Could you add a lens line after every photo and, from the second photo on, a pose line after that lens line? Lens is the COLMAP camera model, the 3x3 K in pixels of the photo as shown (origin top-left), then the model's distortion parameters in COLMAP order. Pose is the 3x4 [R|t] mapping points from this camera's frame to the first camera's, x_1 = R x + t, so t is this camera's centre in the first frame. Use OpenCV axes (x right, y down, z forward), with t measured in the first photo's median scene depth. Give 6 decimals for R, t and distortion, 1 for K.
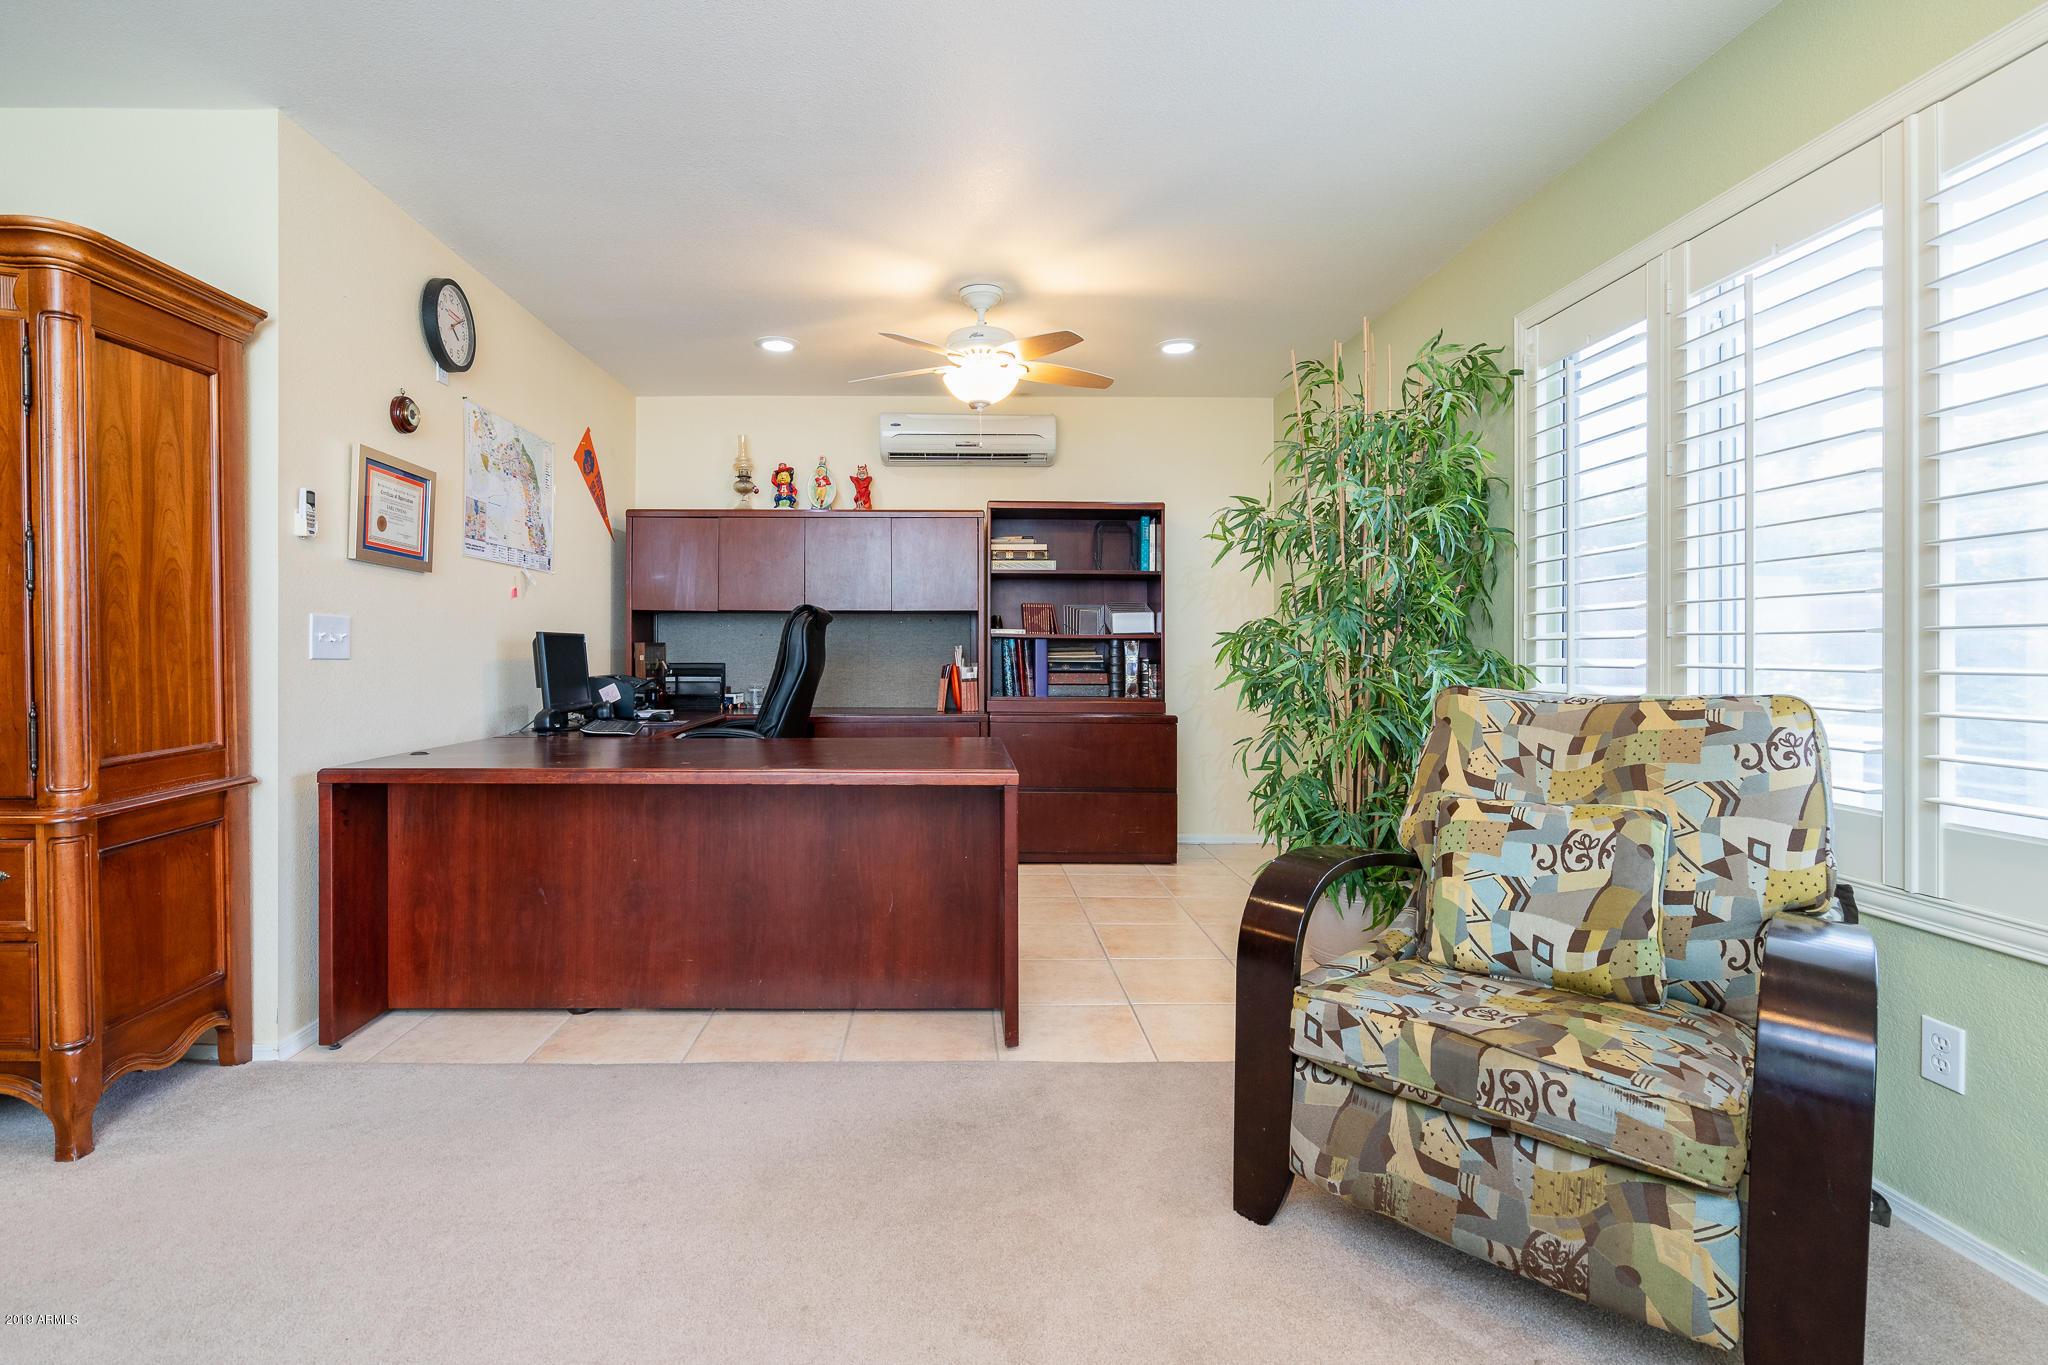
lens RADIAL K [[935.3, 0, 942.9], [0, 935.3, 655.3], [0, 0, 1]] dist [-0.004530, 0.001884]
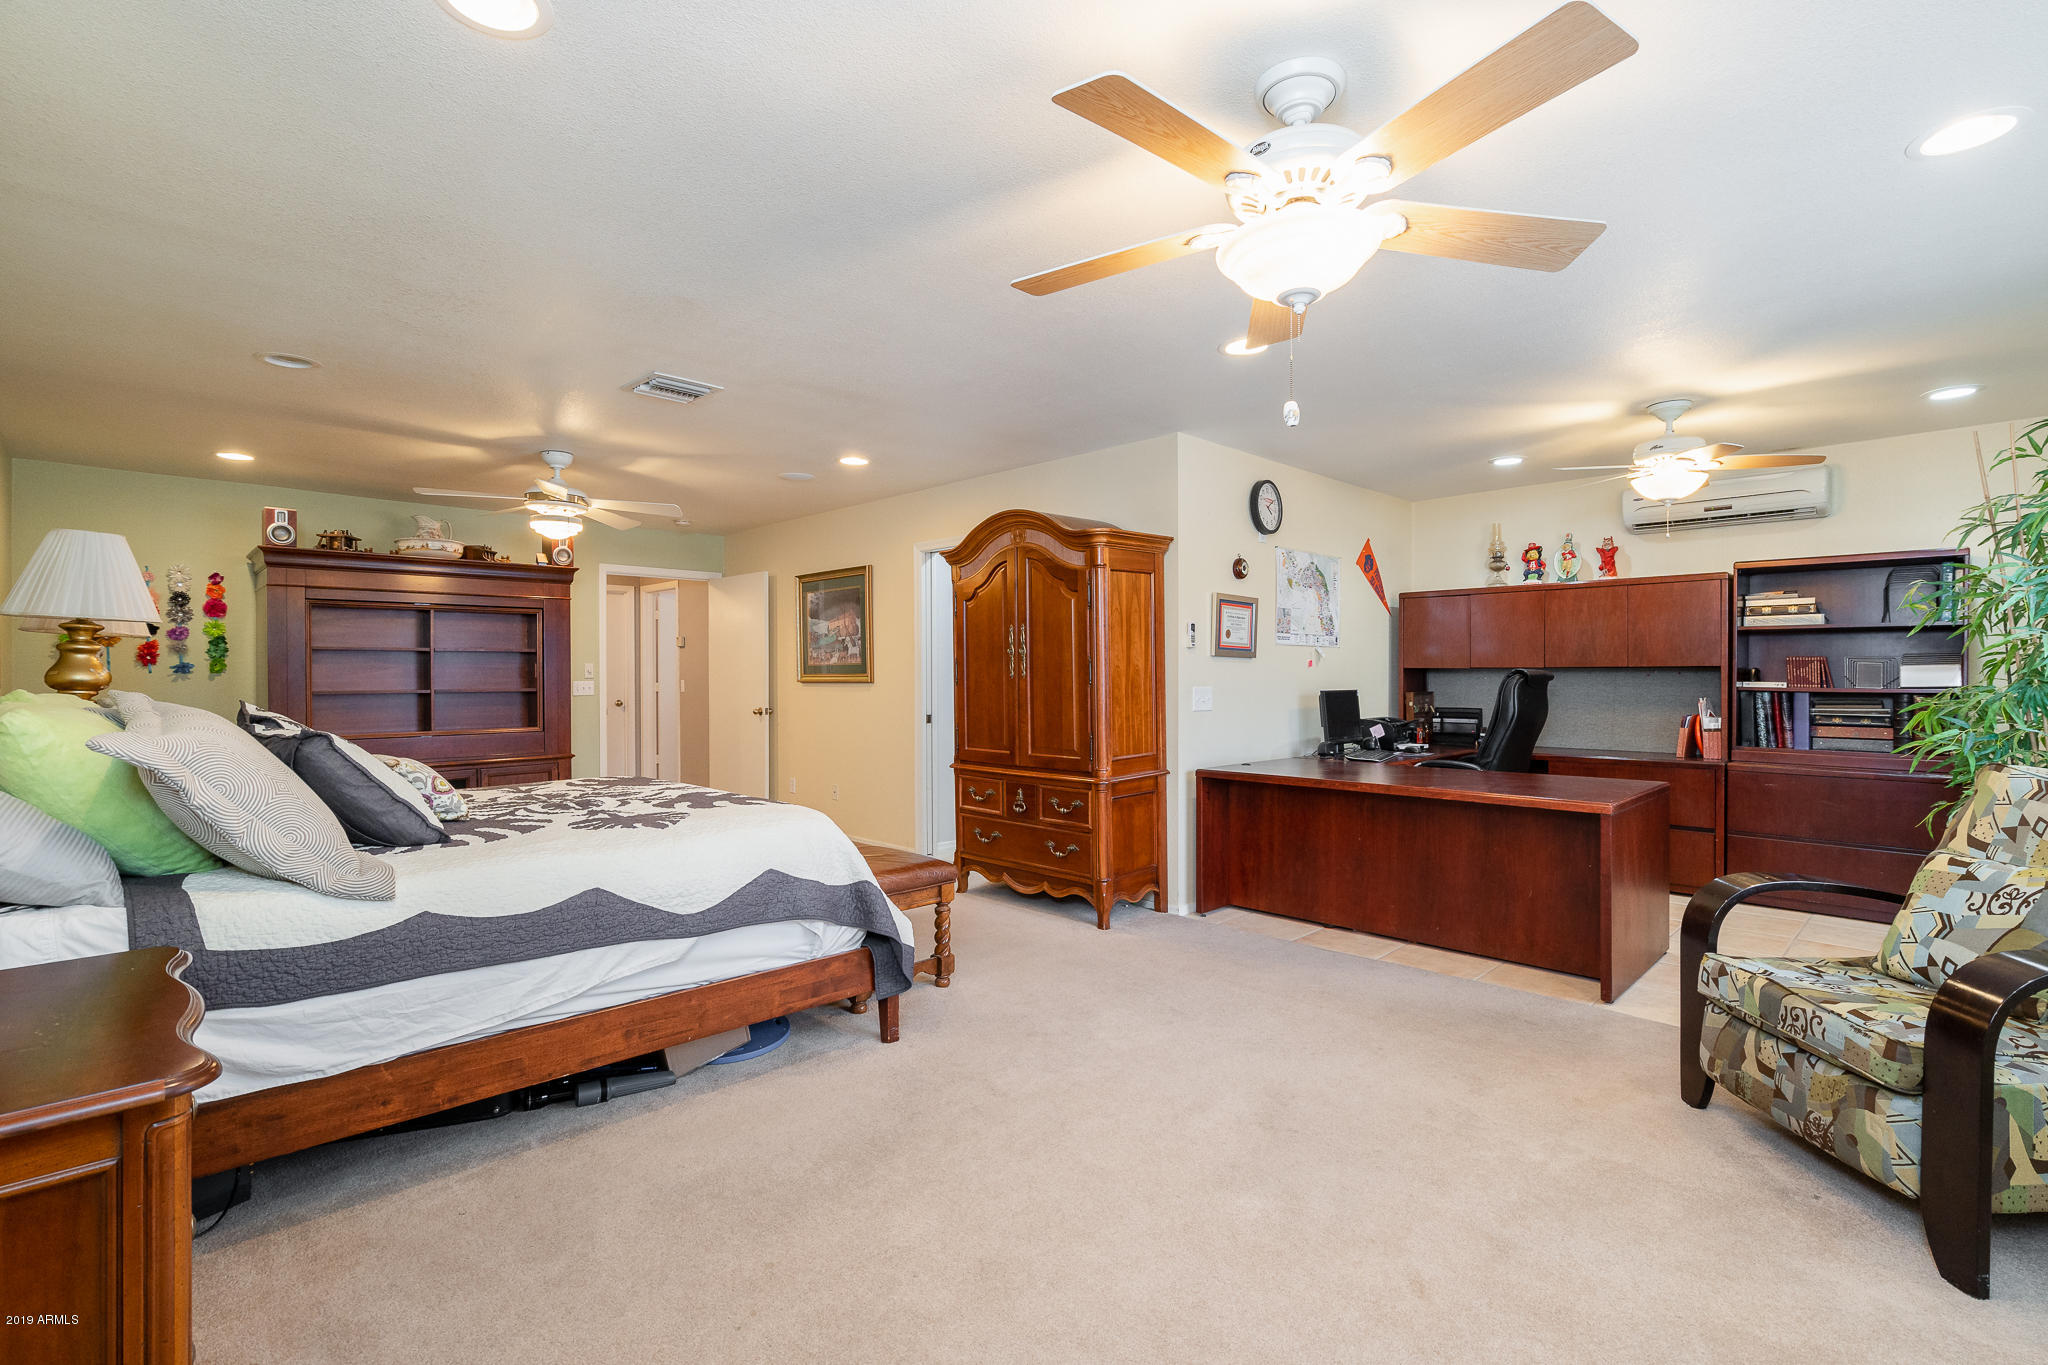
lens RADIAL K [[935.3, 0, 1024.8], [0, 935.3, 684.3], [0, 0, 1]] dist [-0.004530, 0.001884]
pose [[0.692146, 0.003464, -0.721749, 0.447721], [0.002334, 0.999973, 0.007038, -0.062709], [0.721753, -0.006555, 0.692119, -0.550615]]
